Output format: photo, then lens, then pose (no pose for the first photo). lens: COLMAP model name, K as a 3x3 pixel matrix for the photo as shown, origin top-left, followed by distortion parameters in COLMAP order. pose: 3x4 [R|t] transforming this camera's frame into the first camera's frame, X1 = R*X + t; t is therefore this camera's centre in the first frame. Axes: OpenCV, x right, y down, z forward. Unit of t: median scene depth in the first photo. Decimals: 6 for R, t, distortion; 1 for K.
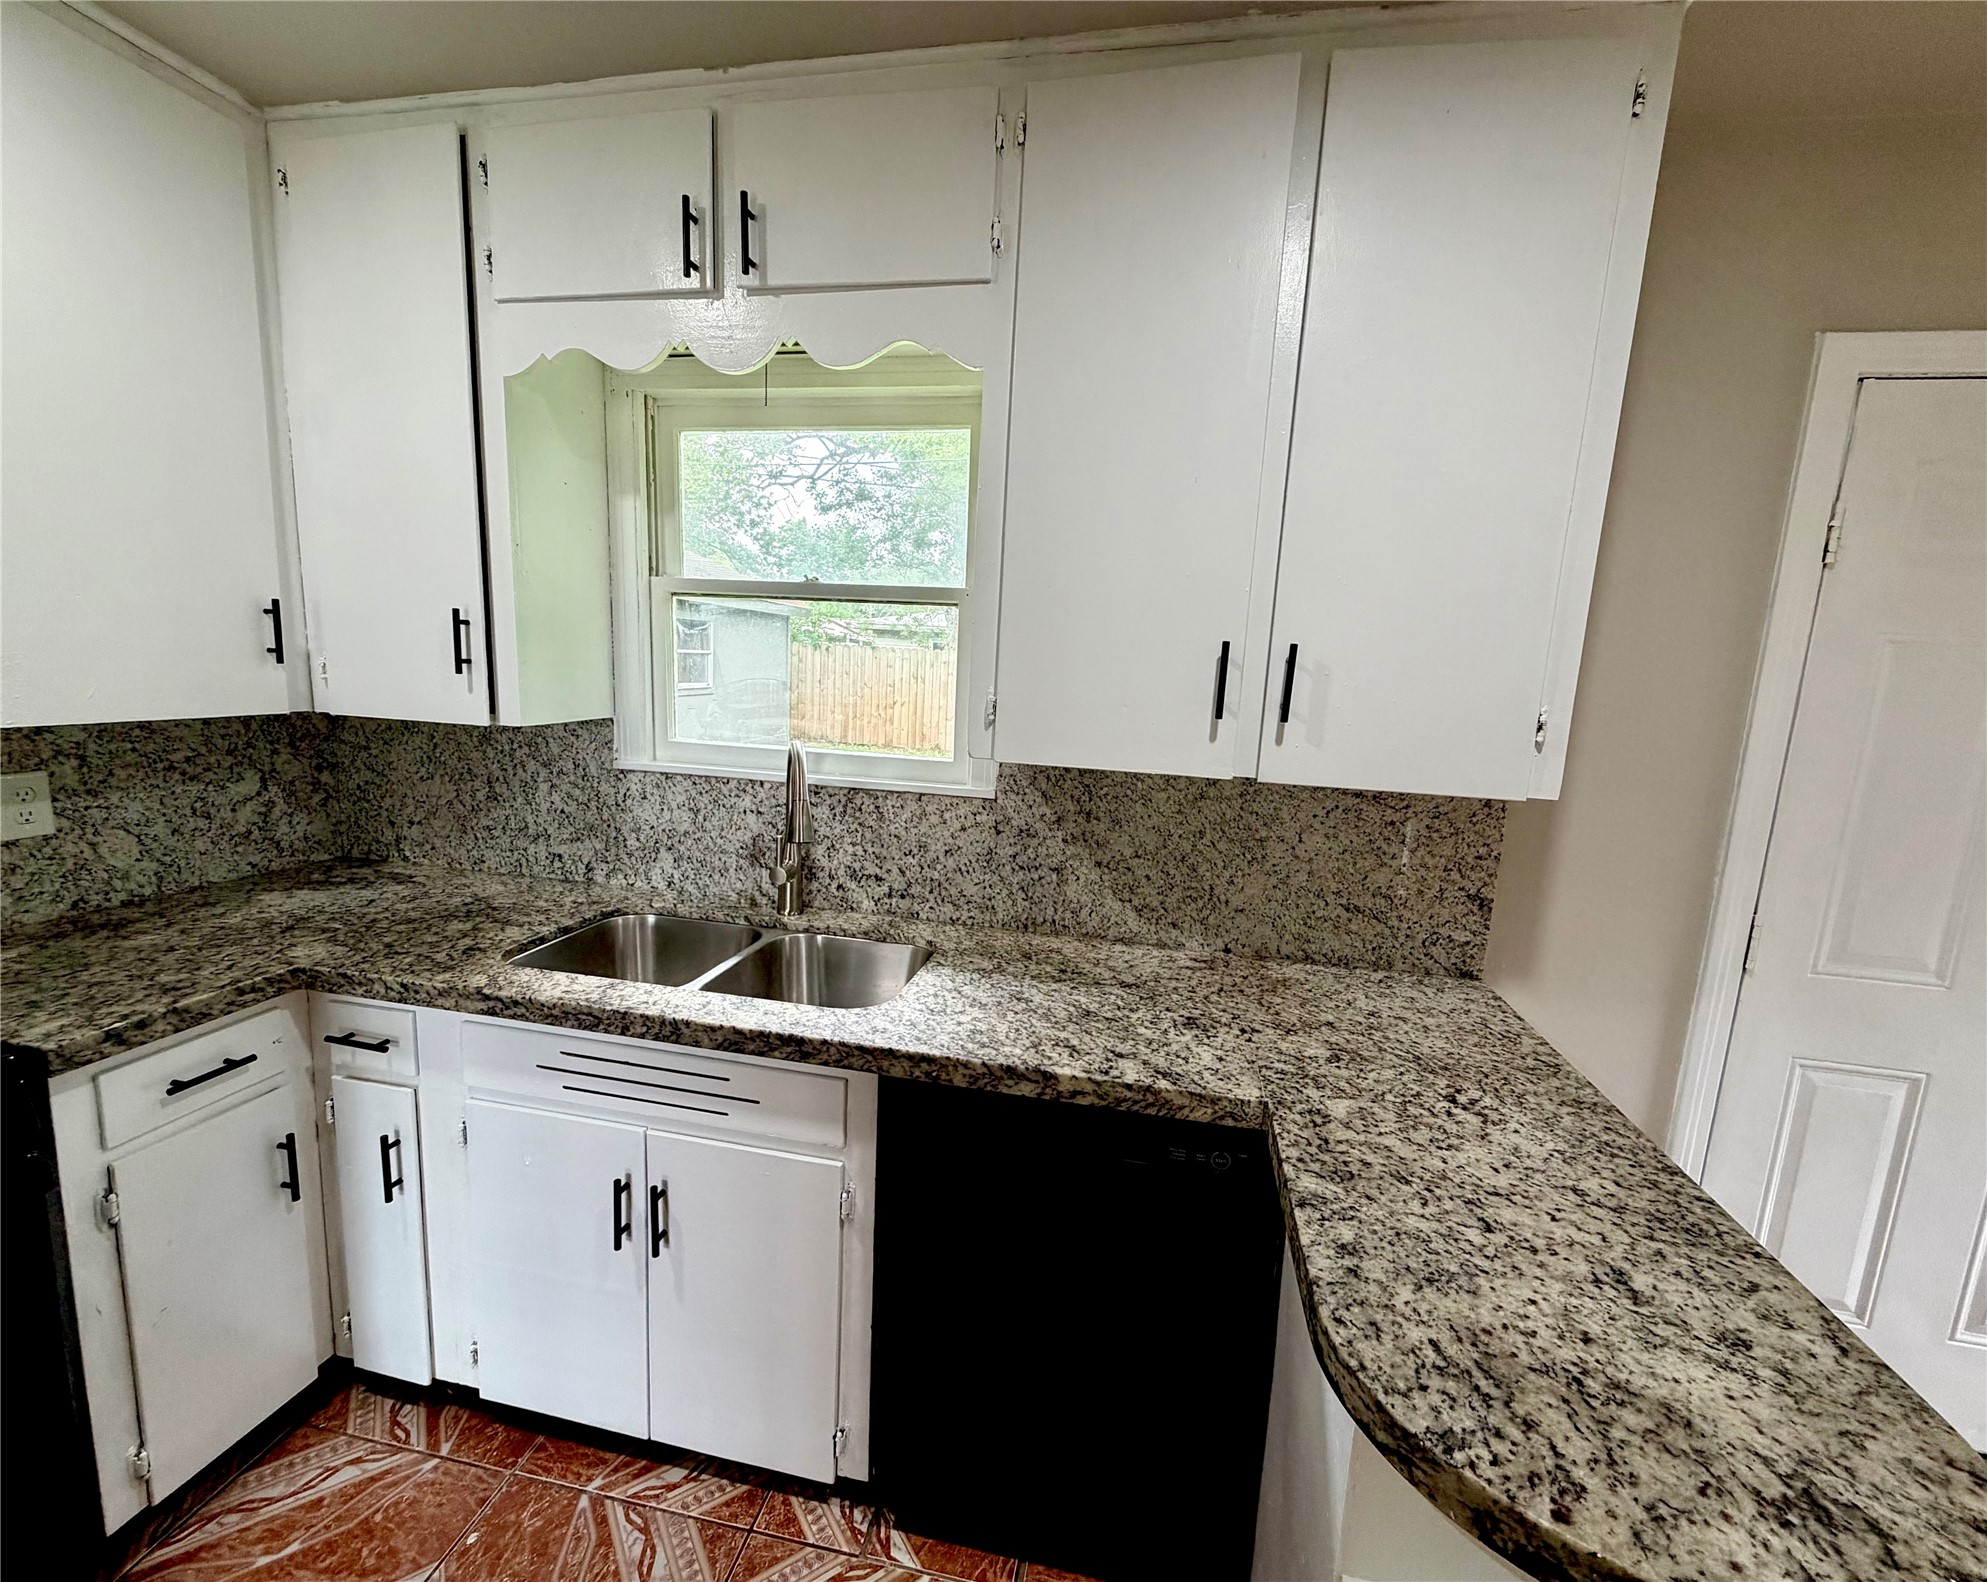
lens RADIAL K [[838.1, 0, 999.6], [0, 838.1, 792.4], [0, 0, 1]] dist [0.002378, 0.000167]
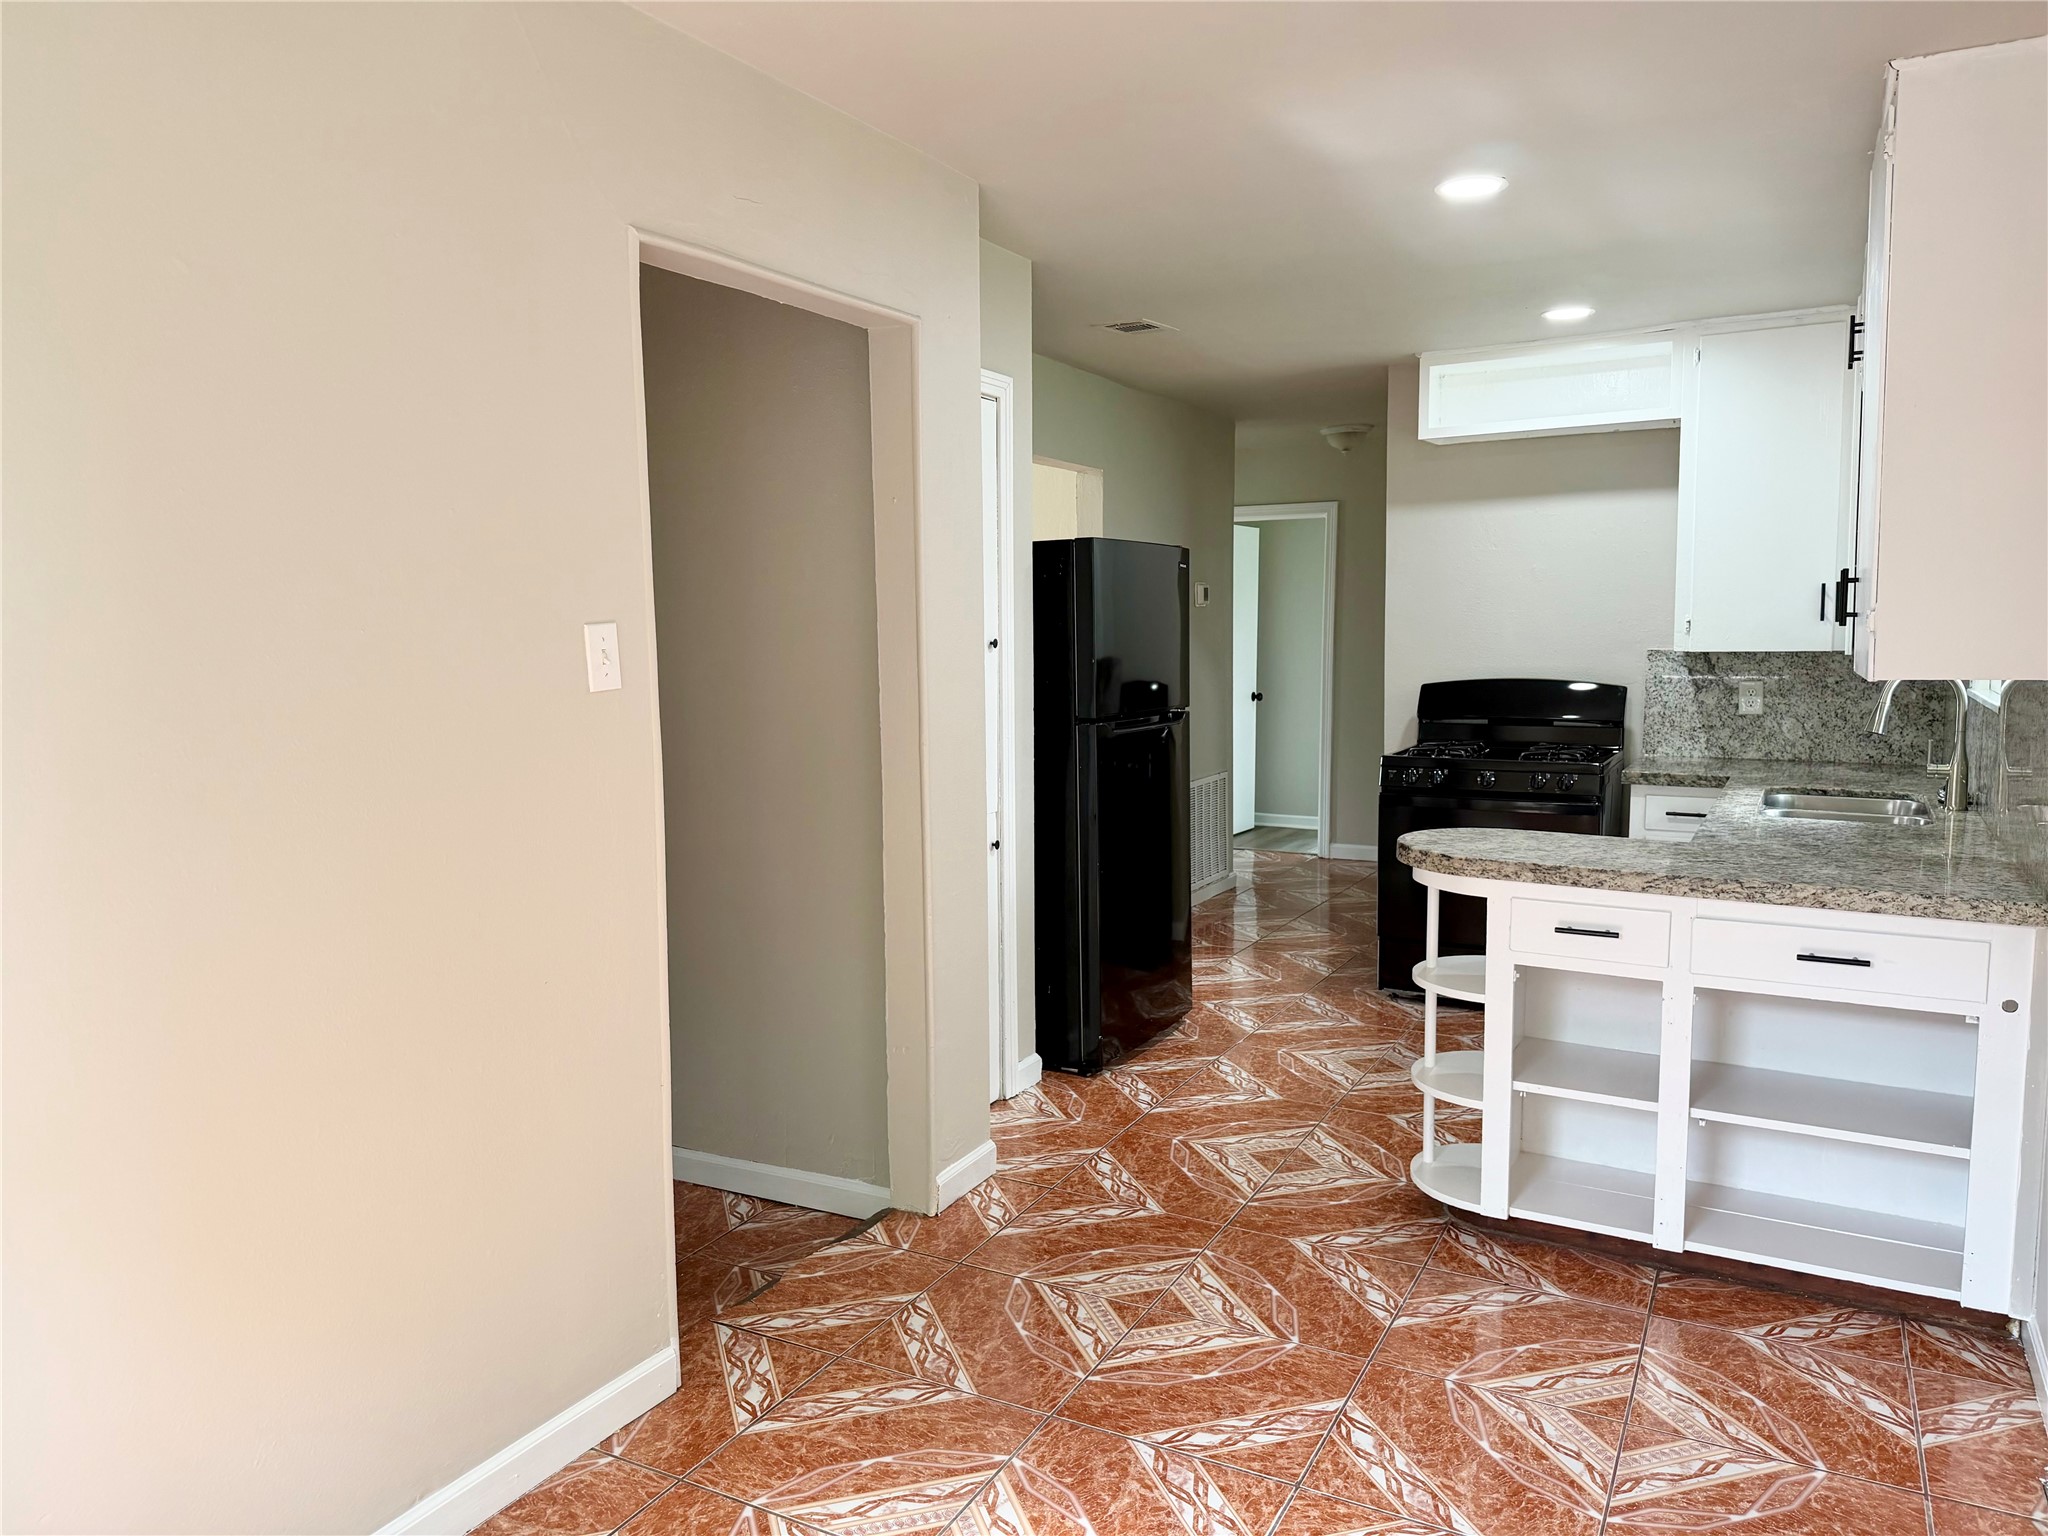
lens RADIAL K [[1446.2, 0, 1007.3], [0, 1446.2, 765.0], [0, 0, 1]] dist [0.047045, -0.046897]
pose [[-0.307747, 0.048580, -0.950227, 3.158180], [-0.151290, 0.983491, 0.099278, 0.114358], [0.939363, 0.174312, -0.295316, 0.486363]]
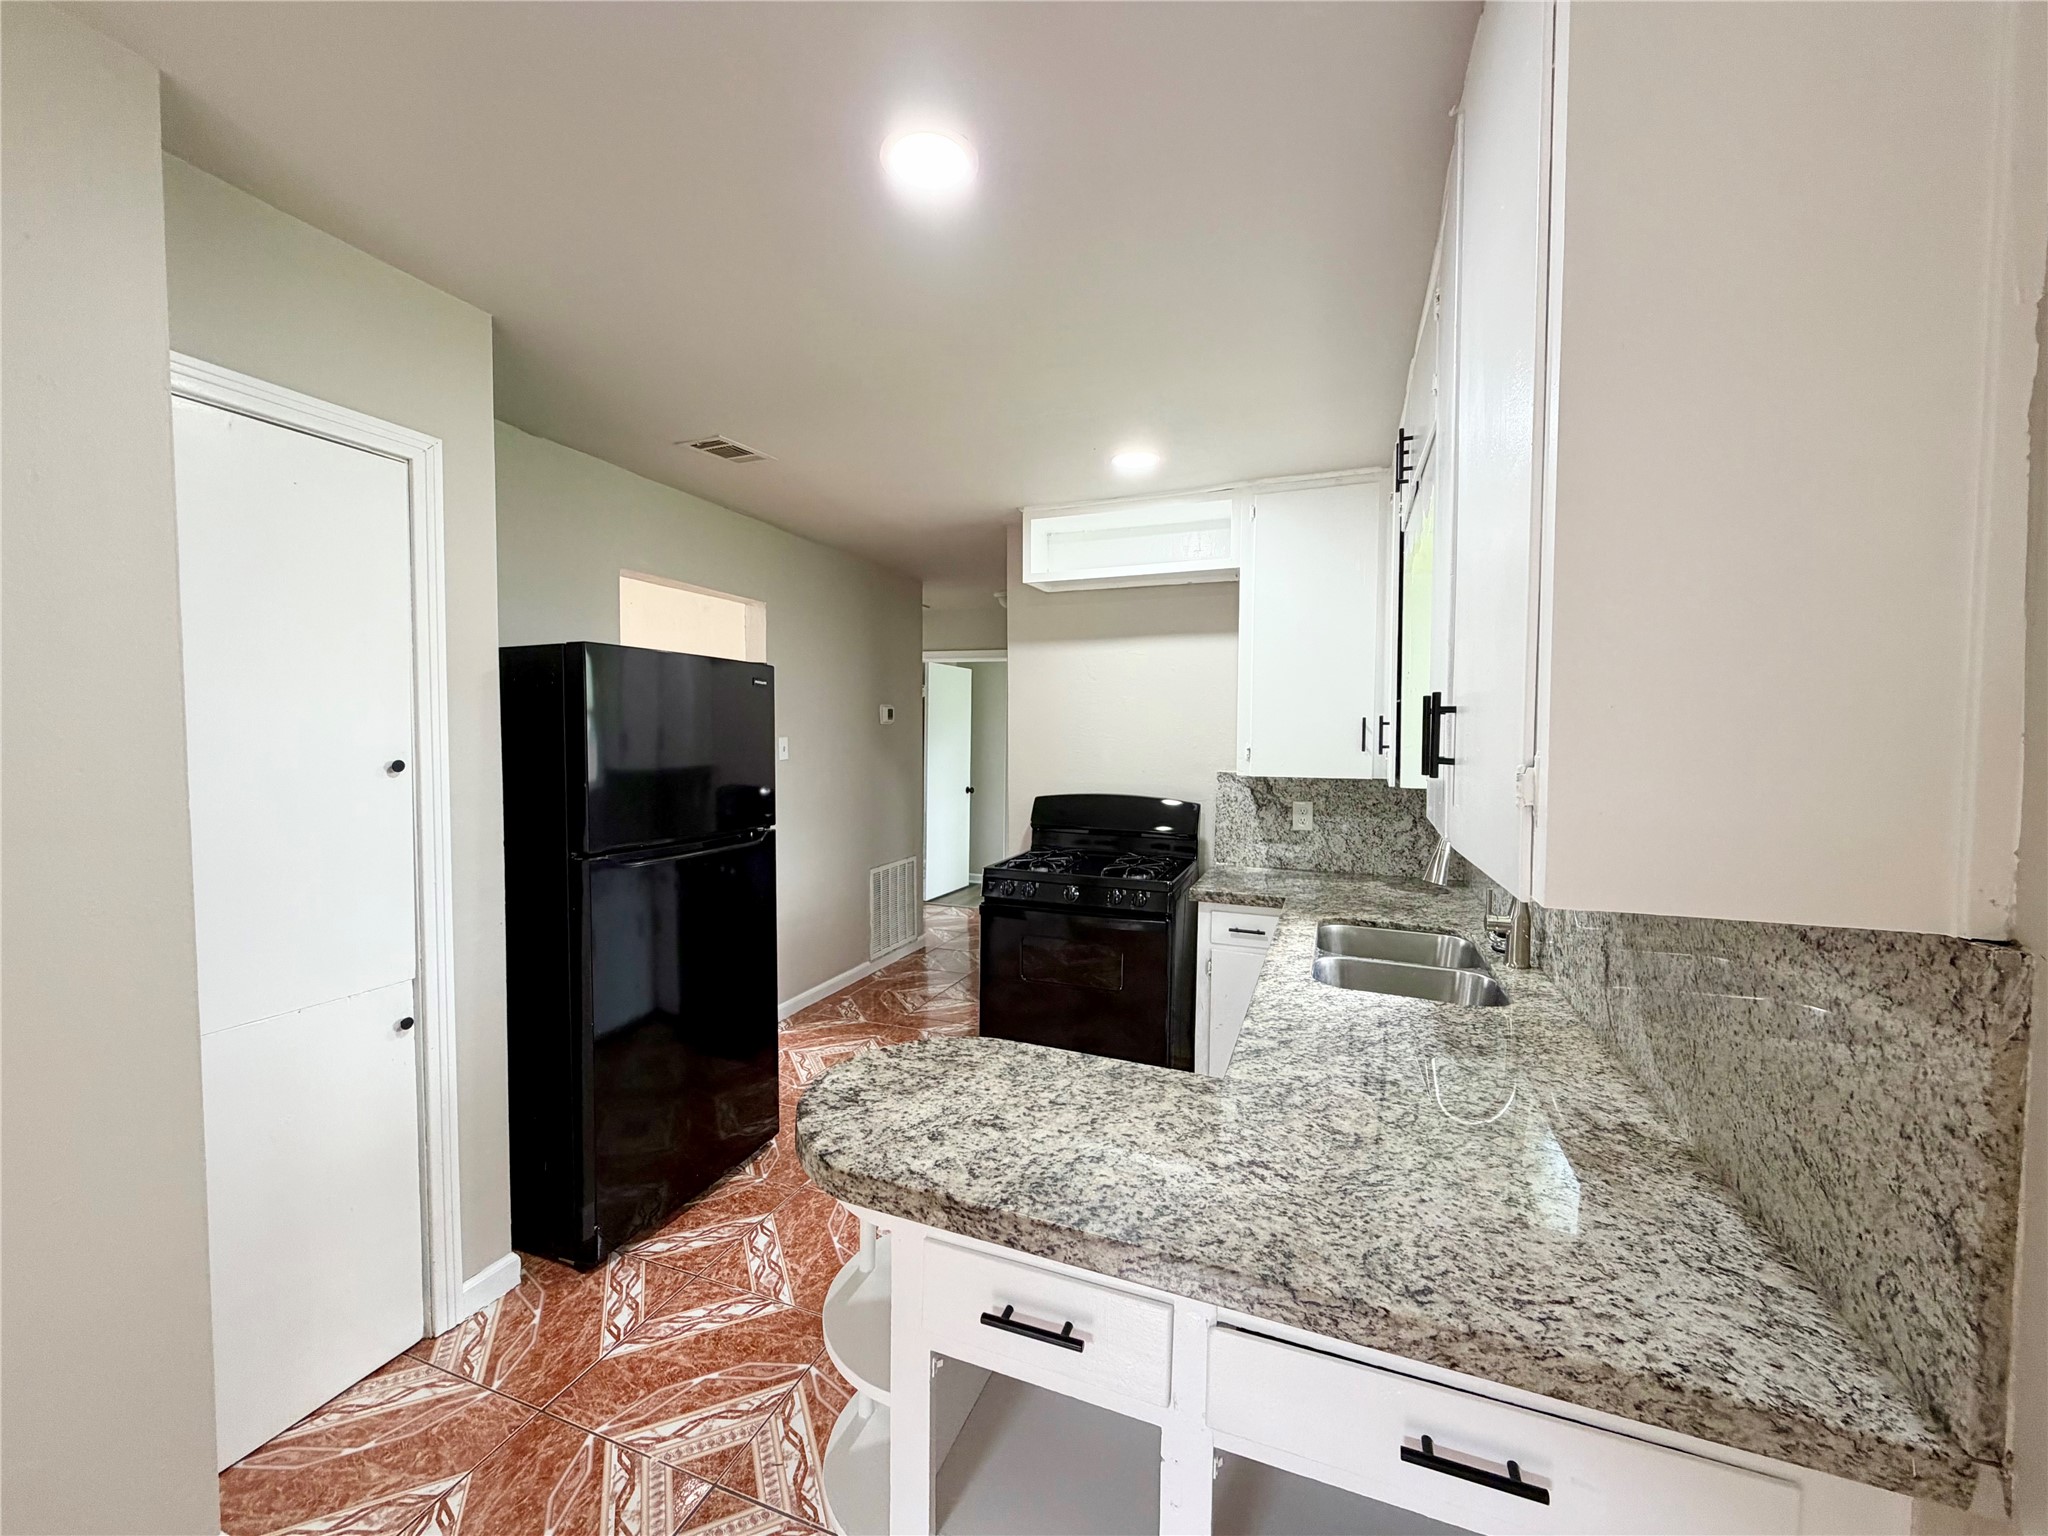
lens RADIAL K [[813.8, 0, 1013.0], [0, 813.8, 772.5], [0, 0, 1]] dist [0.000918, 0.000072]
pose [[-0.182077, -0.002018, -0.983282, 1.341144], [-0.167968, 0.985363, 0.029081, -0.038028], [0.968832, 0.170455, -0.179751, 0.749770]]
